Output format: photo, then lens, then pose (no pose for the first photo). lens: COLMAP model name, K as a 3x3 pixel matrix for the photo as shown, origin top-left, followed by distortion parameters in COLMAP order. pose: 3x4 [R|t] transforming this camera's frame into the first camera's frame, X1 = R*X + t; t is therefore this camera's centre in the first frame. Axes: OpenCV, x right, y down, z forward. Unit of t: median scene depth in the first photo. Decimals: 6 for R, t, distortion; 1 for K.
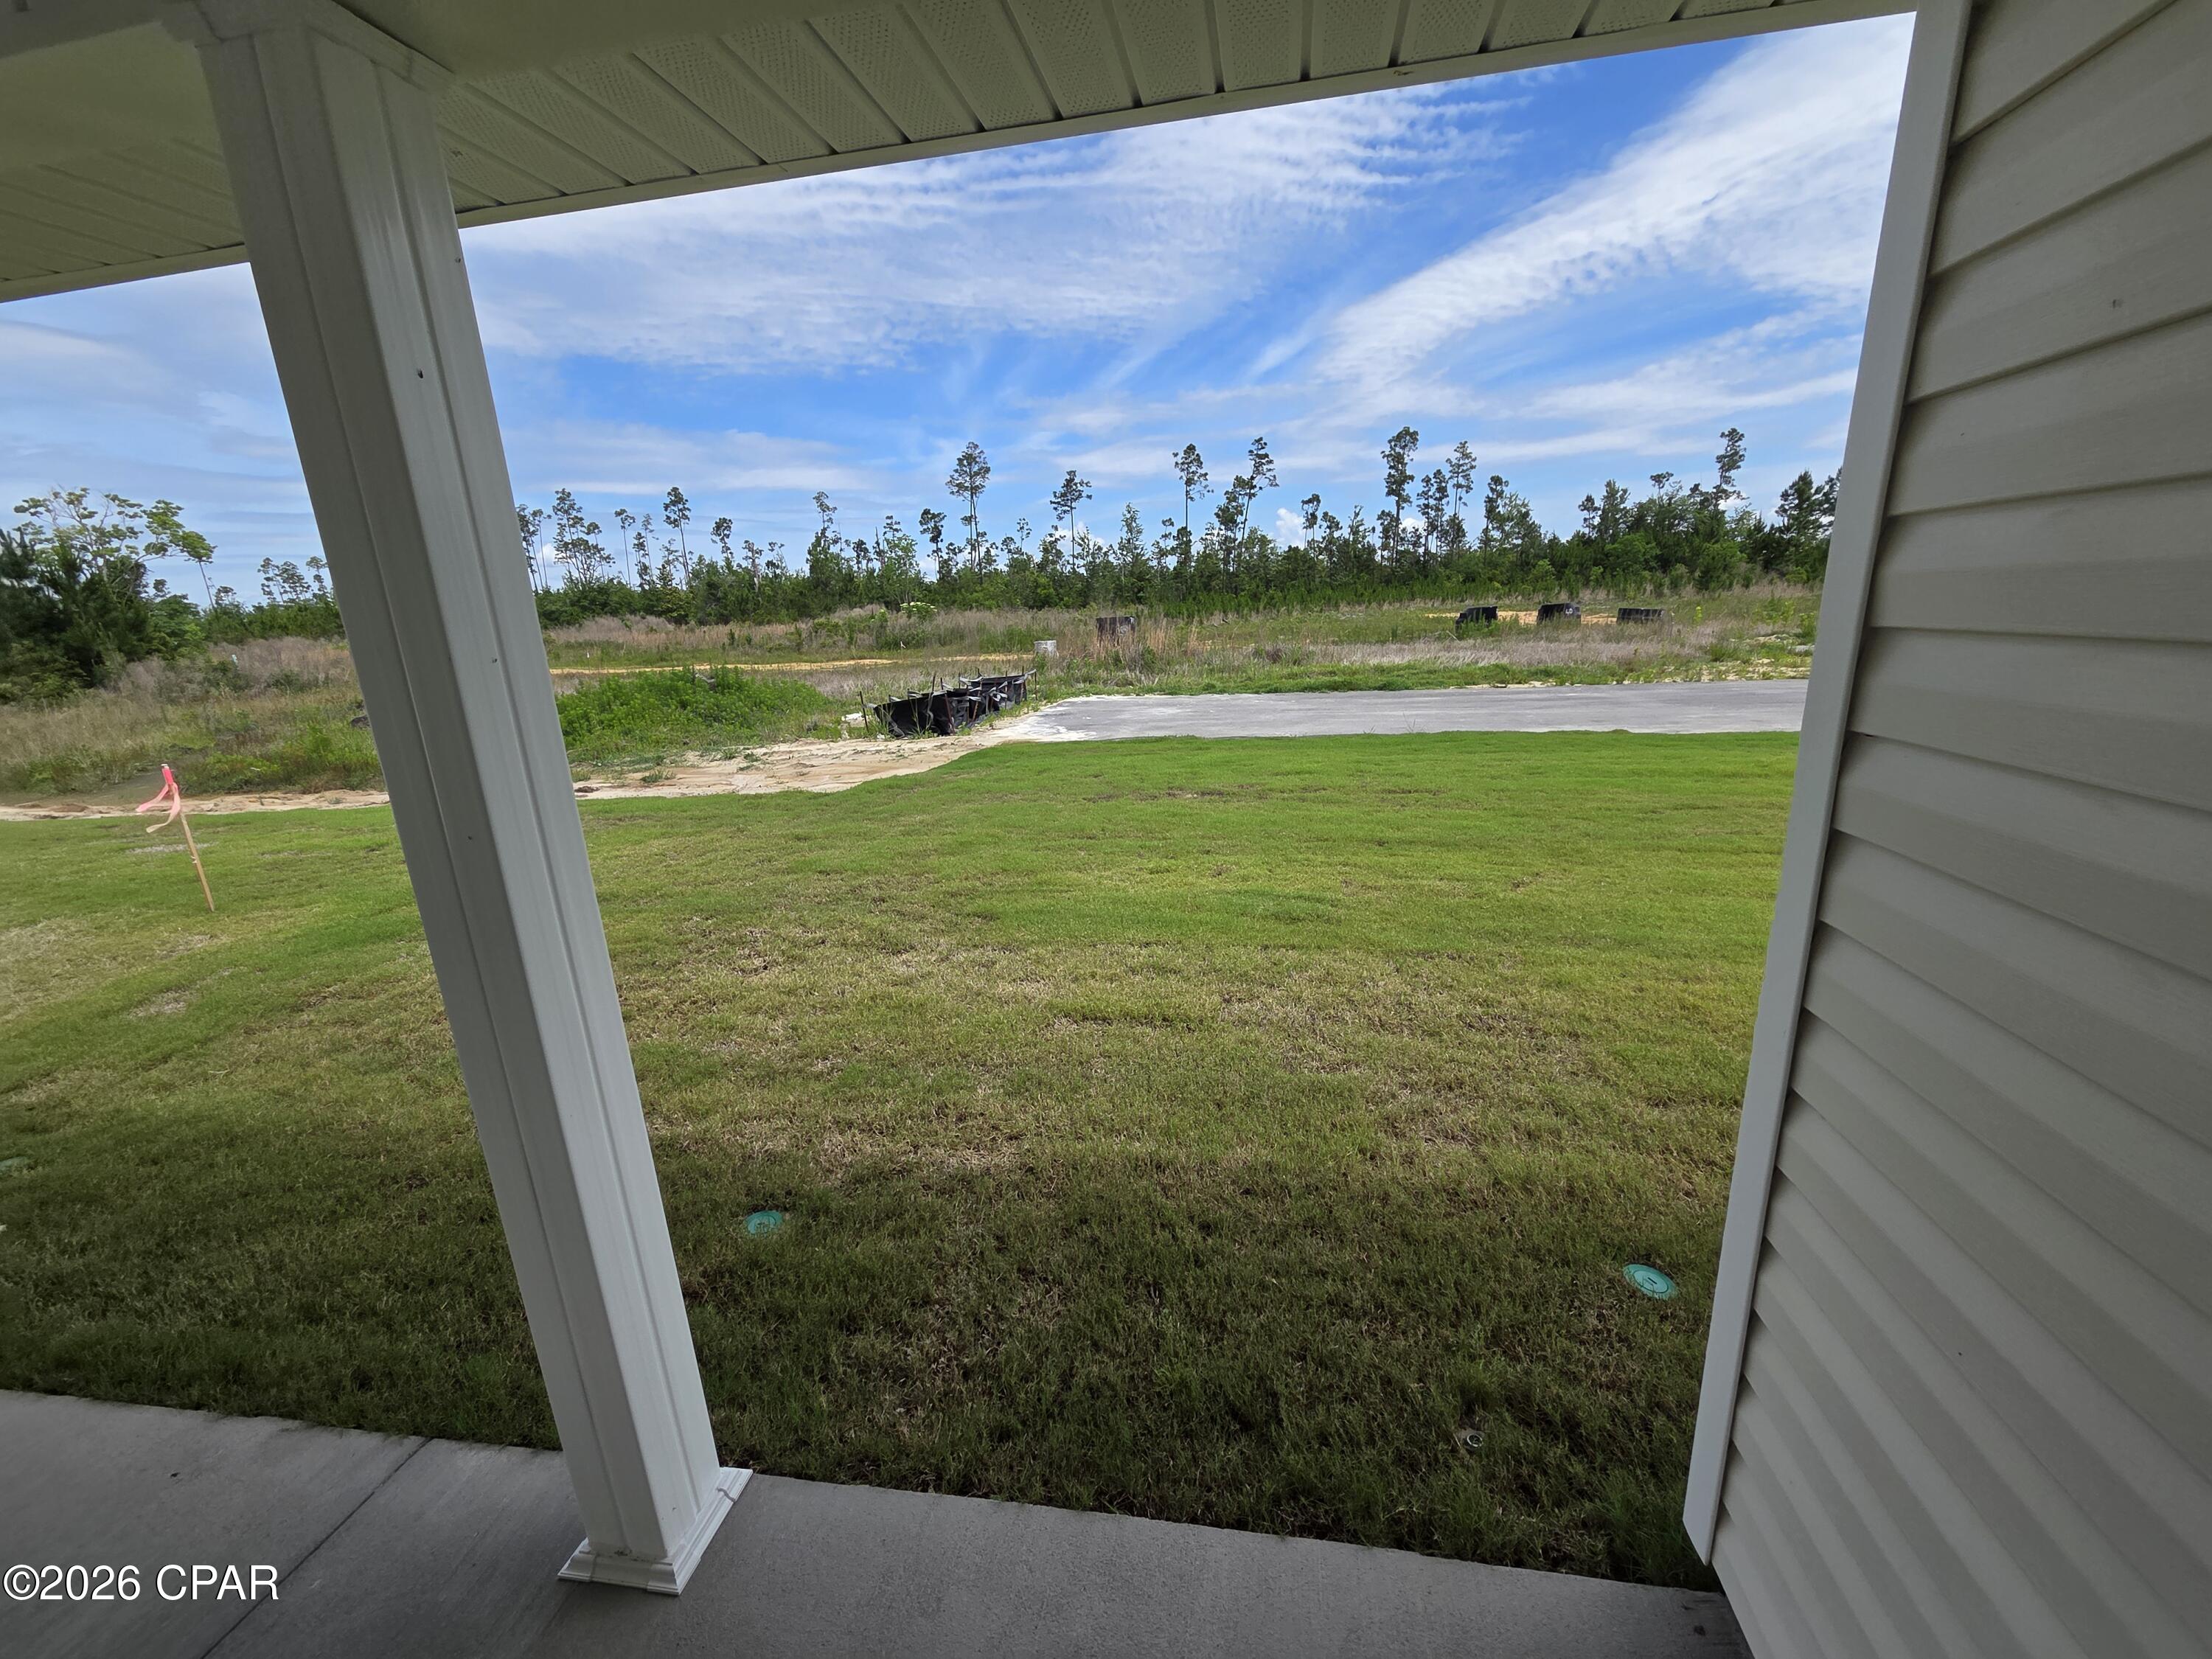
lens RADIAL K [[904.5, 0, 1116.9], [0, 904.5, 839.9], [0, 0, 1]] dist [-0.000314, -0.000326]
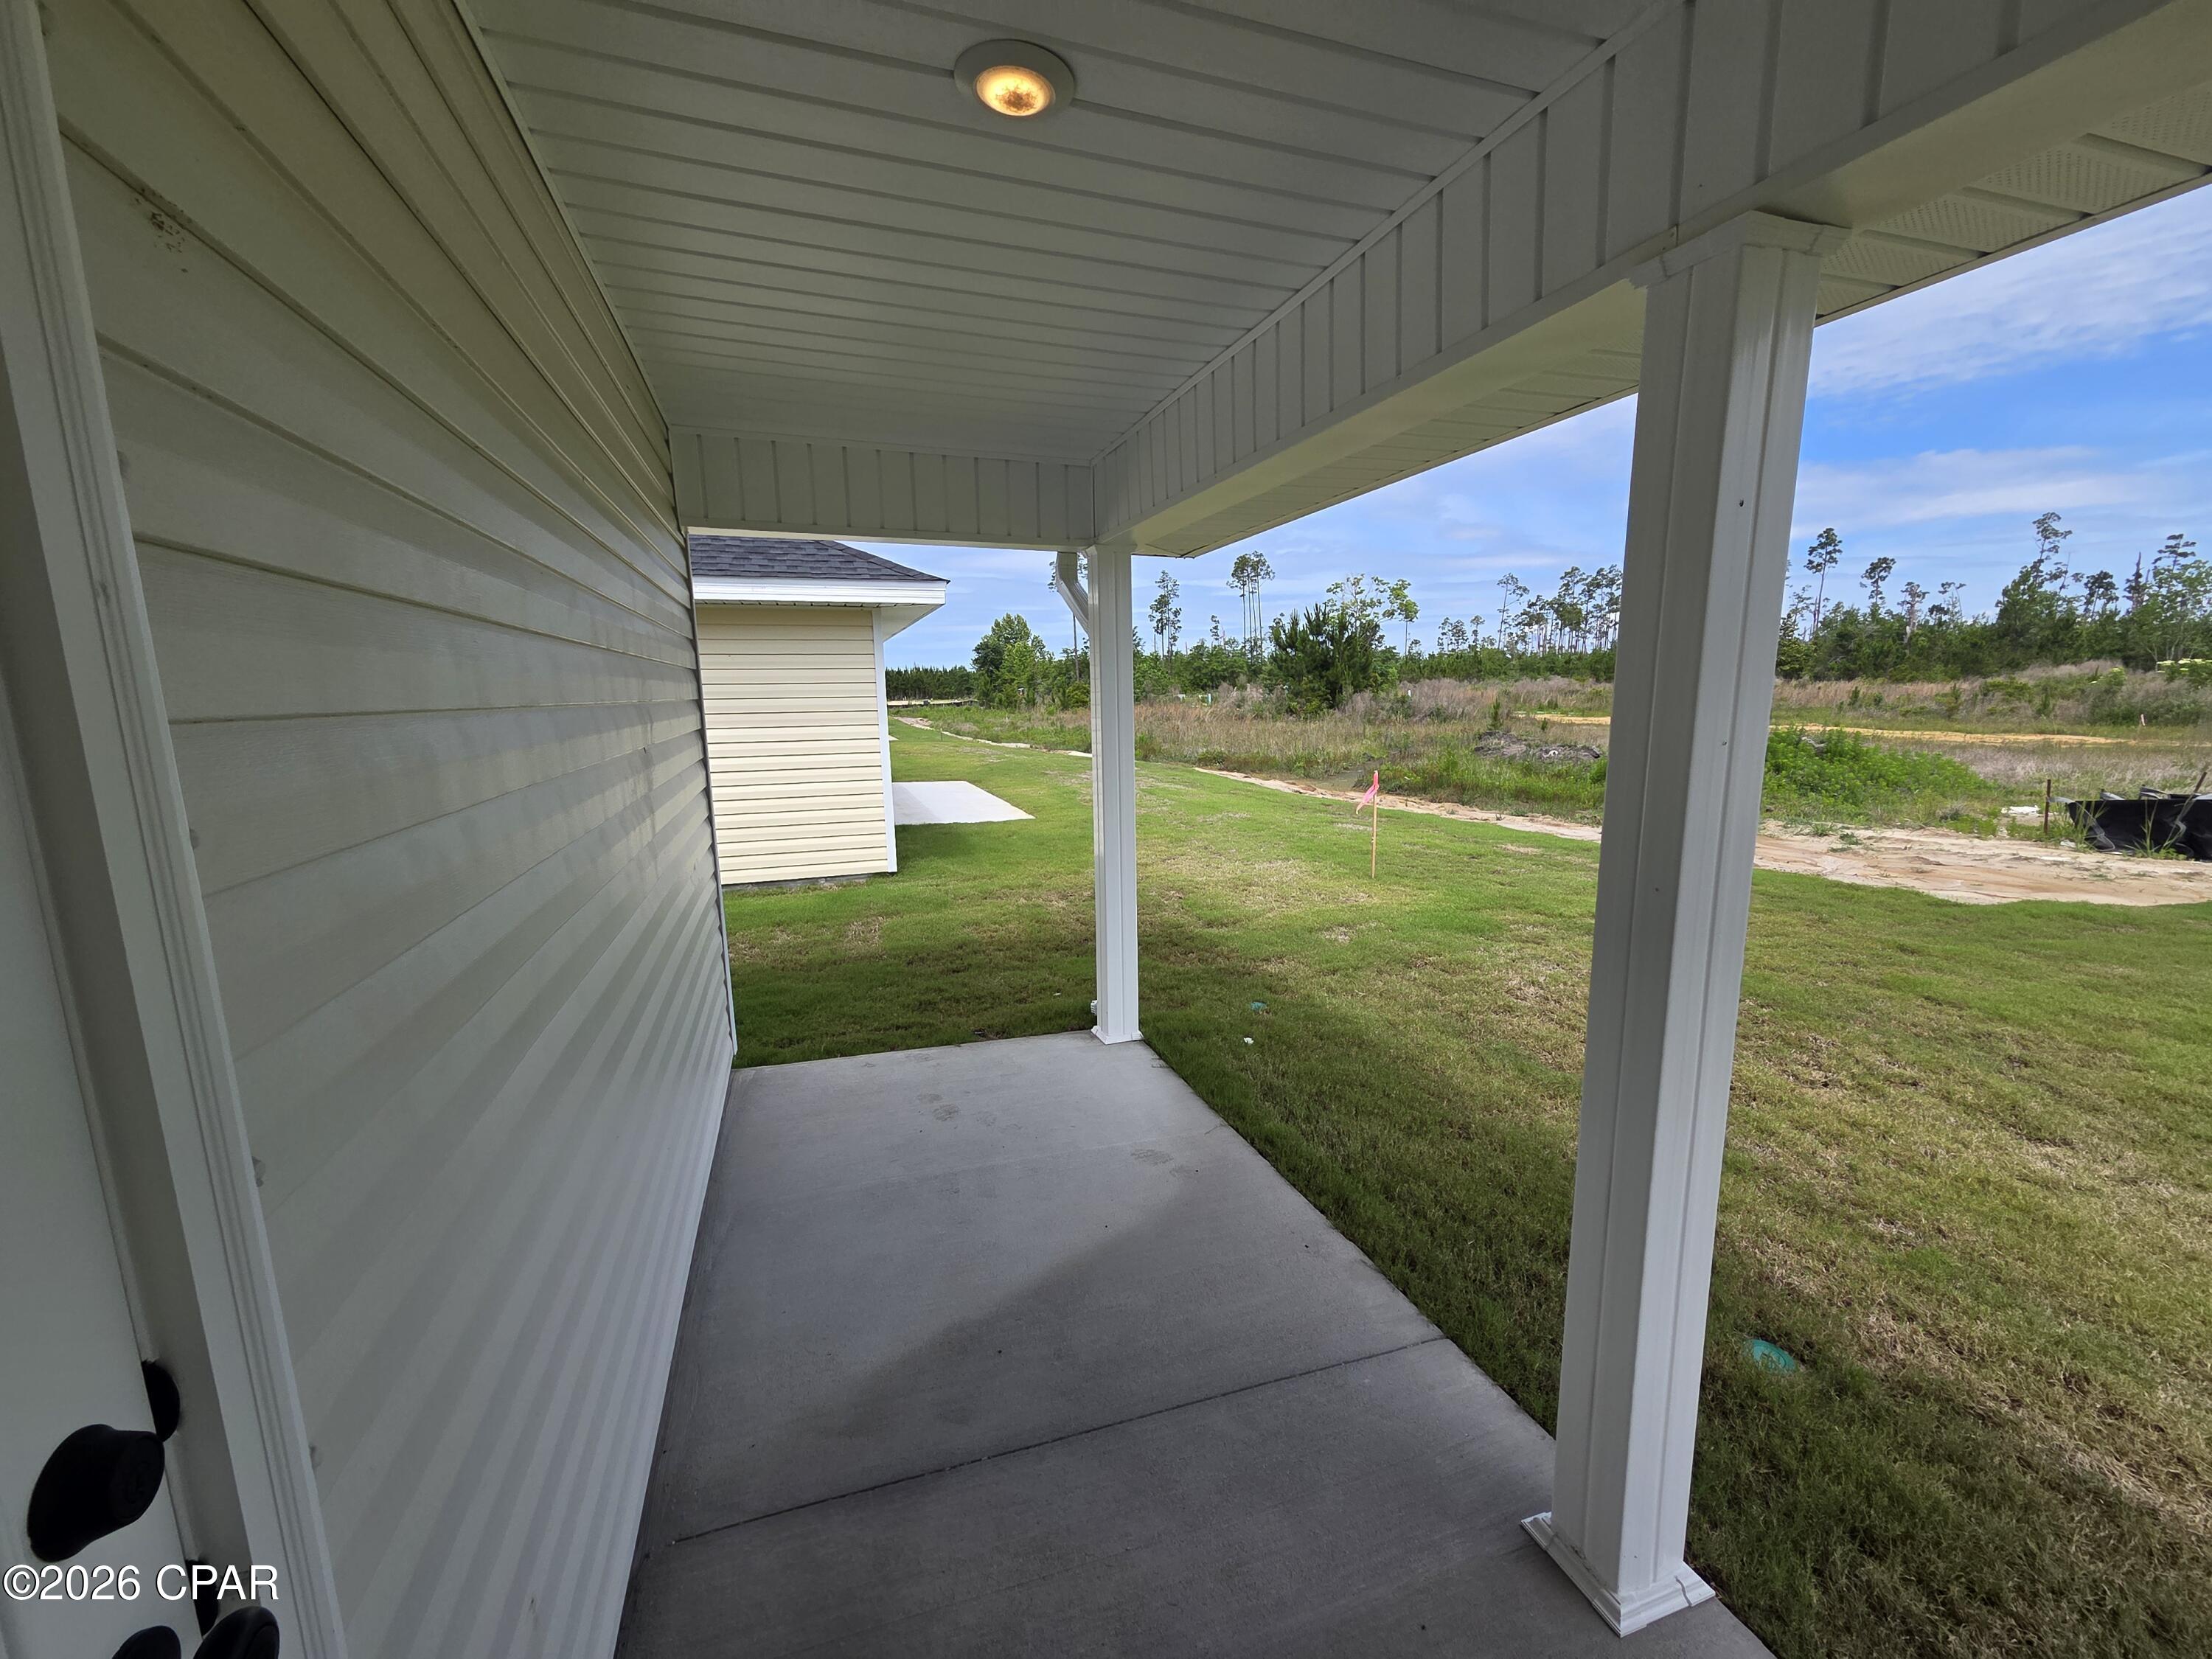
lens RADIAL K [[904.5, 0, 1116.9], [0, 904.5, 839.9], [0, 0, 1]] dist [-0.000314, -0.000326]
pose [[0.477482, 0.185480, -0.858841, -0.009211], [-0.231371, 0.969509, 0.080747, 0.001092], [0.847631, 0.160156, 0.505837, -0.032115]]
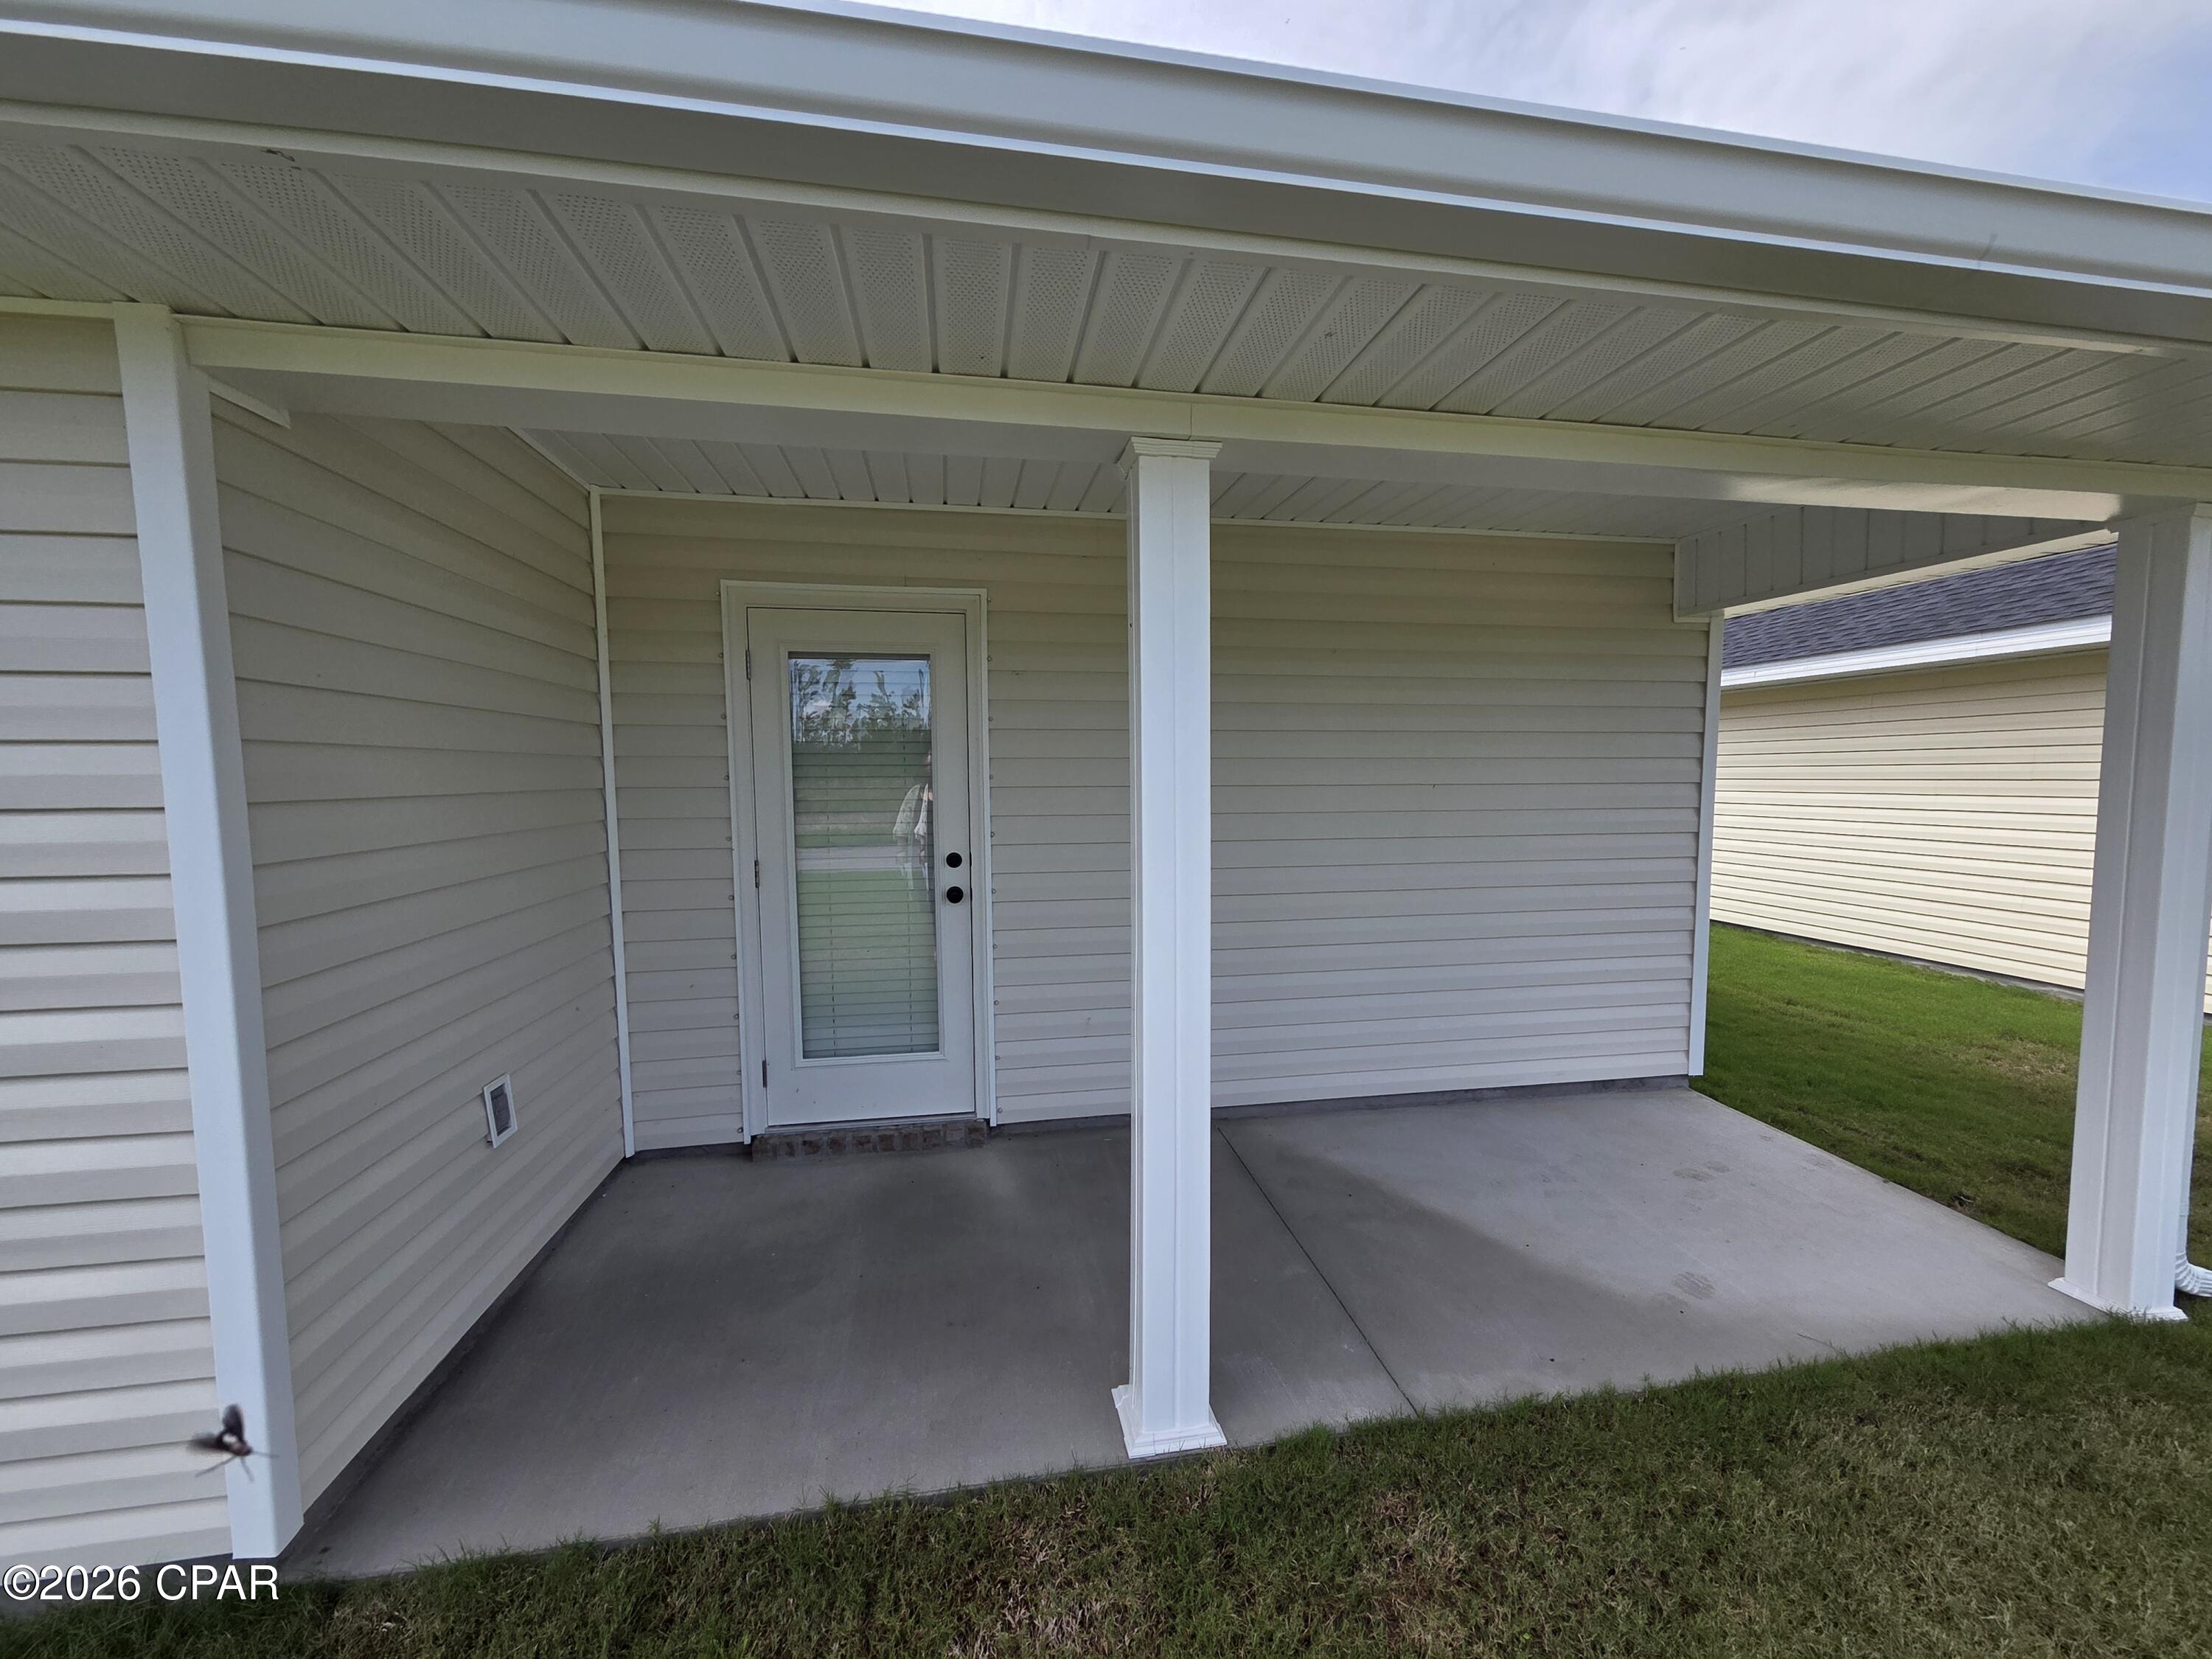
lens RADIAL K [[904.5, 0, 1116.9], [0, 904.5, 839.9], [0, 0, 1]] dist [-0.000314, -0.000326]
pose [[-0.938461, 0.080048, -0.335980, -0.010979], [-0.036884, 0.943982, 0.327930, -0.105957], [0.343409, 0.320142, -0.882938, 0.405565]]
